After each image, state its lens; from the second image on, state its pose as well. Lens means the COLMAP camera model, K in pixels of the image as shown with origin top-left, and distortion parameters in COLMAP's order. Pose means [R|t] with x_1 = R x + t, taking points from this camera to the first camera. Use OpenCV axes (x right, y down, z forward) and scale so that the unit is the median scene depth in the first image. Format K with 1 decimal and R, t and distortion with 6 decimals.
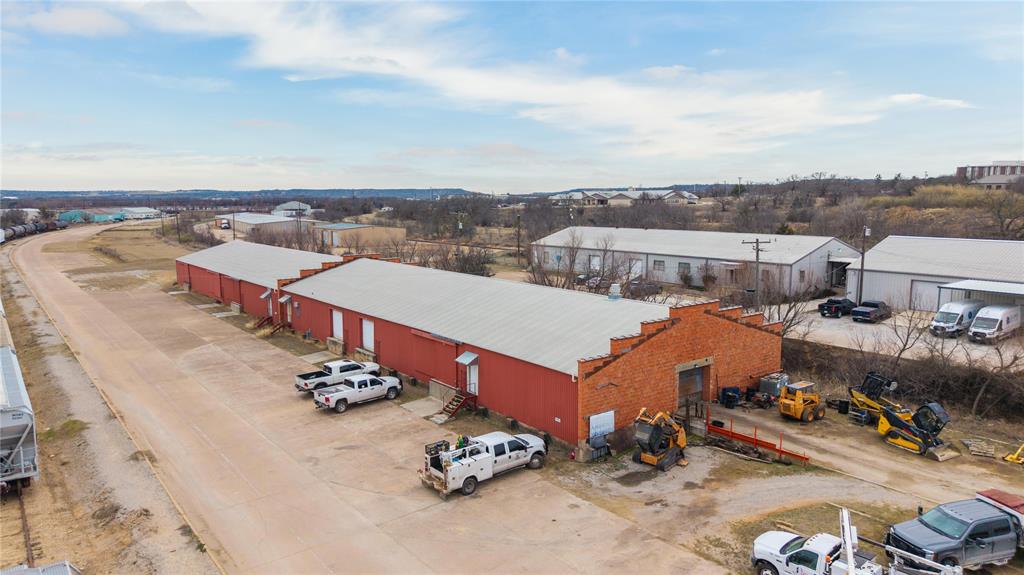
lens RADIAL K [[694.4, 0, 508.1], [0, 694.4, 287.4], [0, 0, 1]] dist [0.035566, -0.009936]
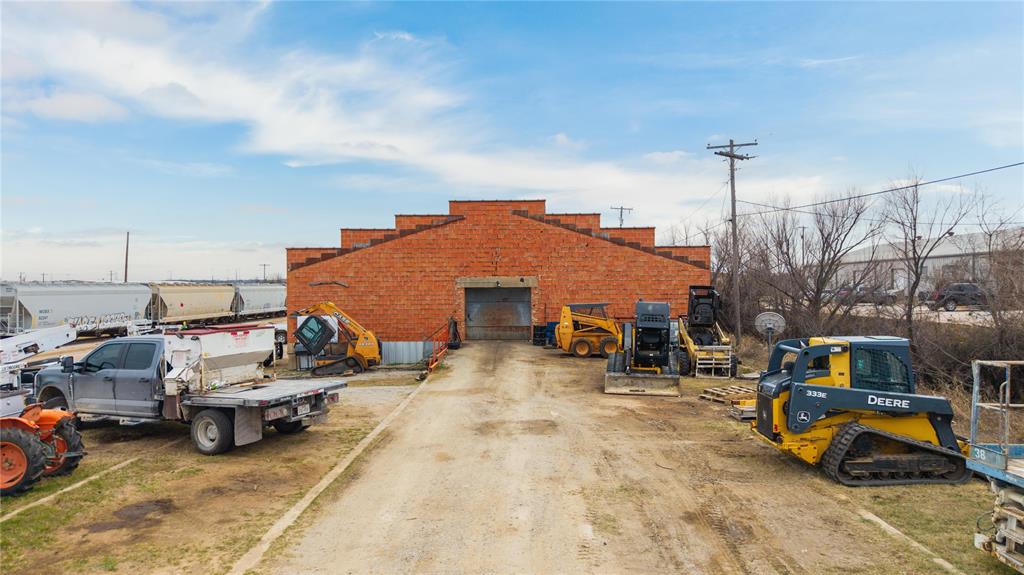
lens RADIAL K [[694.4, 0, 511.6], [0, 694.4, 286.1], [0, 0, 1]] dist [0.035566, -0.009936]
pose [[0.785321, 0.003056, -0.619081, 0.822184], [-0.076197, 0.992862, -0.091757, 0.201791], [0.614382, 0.119230, 0.779948, 0.480433]]
